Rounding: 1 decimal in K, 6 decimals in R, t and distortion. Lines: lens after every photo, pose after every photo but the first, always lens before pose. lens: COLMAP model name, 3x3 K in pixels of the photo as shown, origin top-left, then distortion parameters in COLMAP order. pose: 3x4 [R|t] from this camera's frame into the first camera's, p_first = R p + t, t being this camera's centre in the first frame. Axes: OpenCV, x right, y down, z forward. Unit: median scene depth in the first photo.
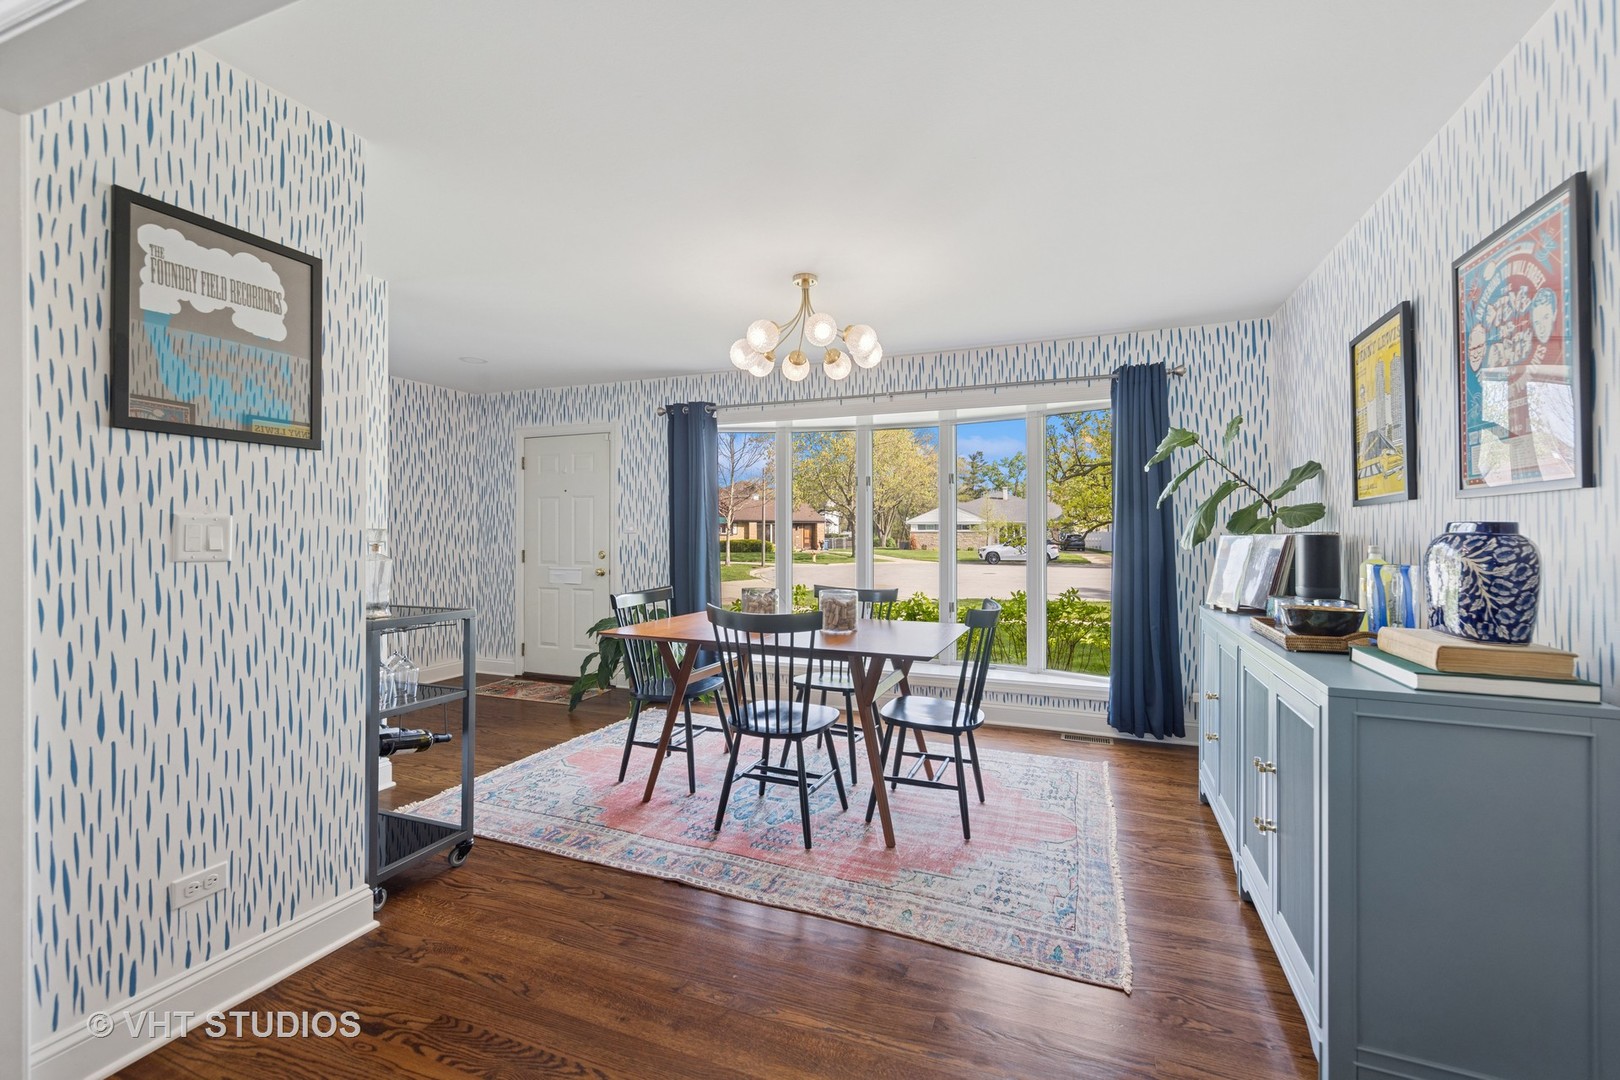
lens RADIAL K [[672.5, 0, 812.1], [0, 672.5, 537.4], [0, 0, 1]] dist [0.004148, -0.000013]
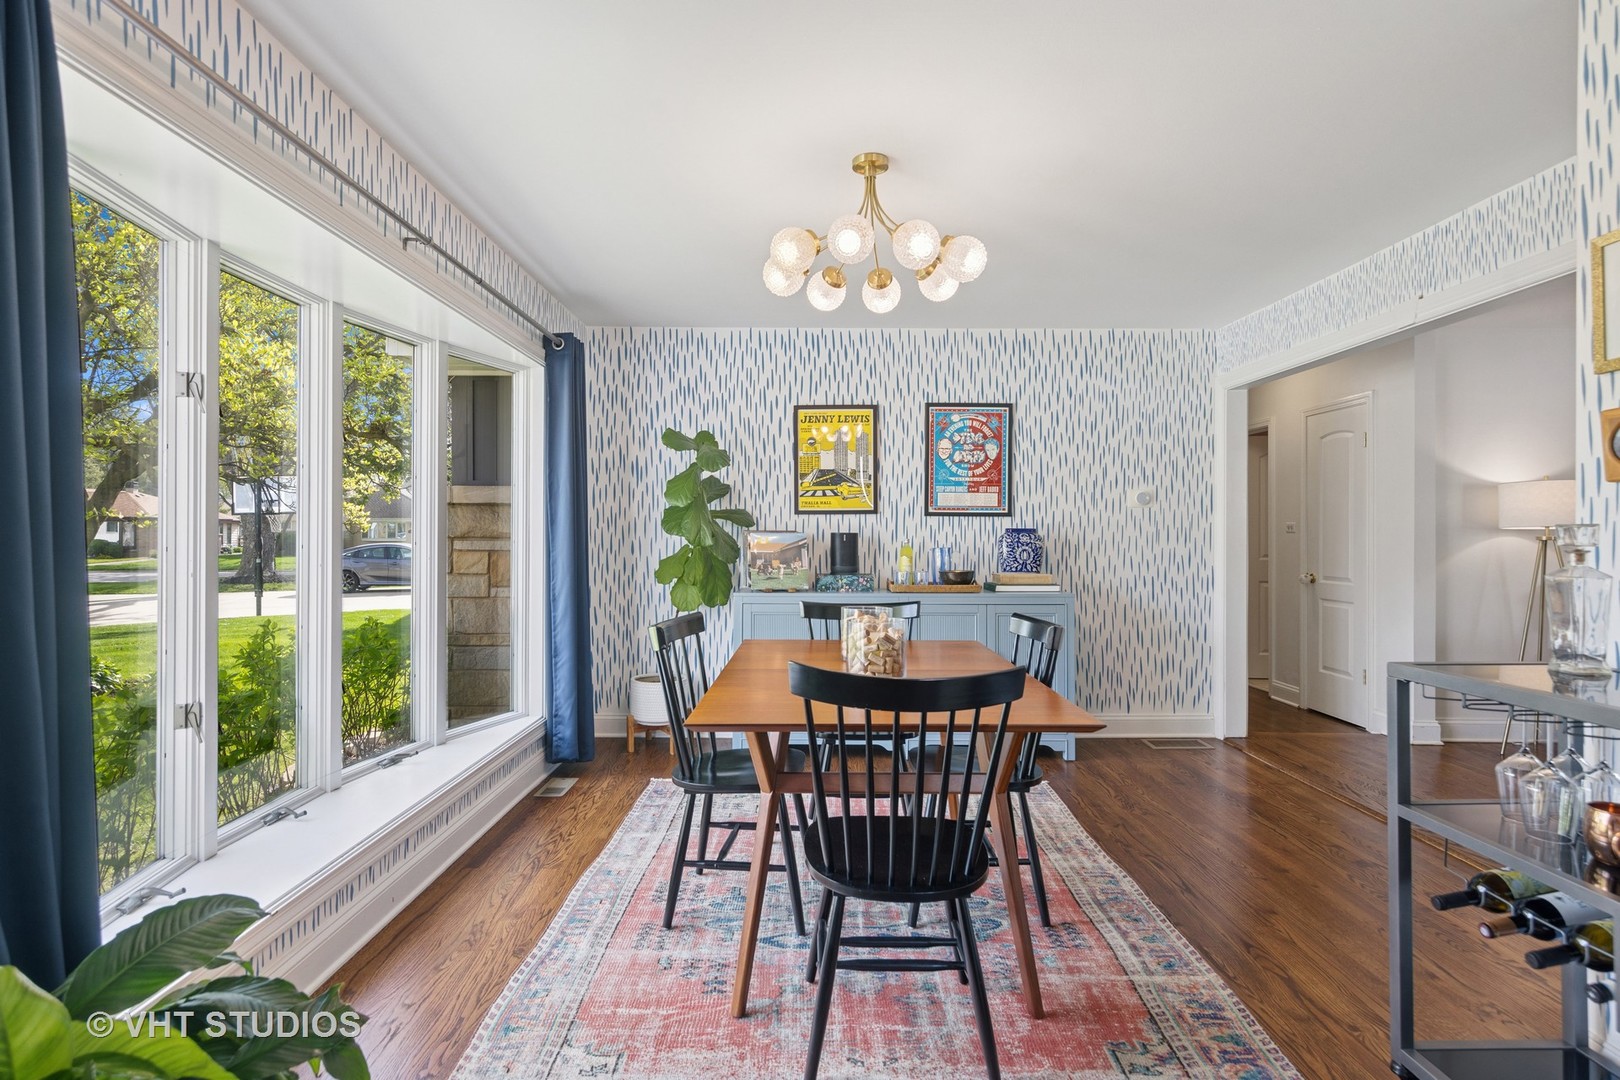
lens RADIAL K [[822.6, 0, 812.0], [0, 822.6, 536.8], [0, 0, 1]] dist [0.001916, -0.000180]
pose [[-0.366682, -0.004741, 0.930334, -0.462778], [0.003871, 0.999971, 0.006621, -0.004233], [-0.930338, 0.006029, -0.366652, 0.813396]]
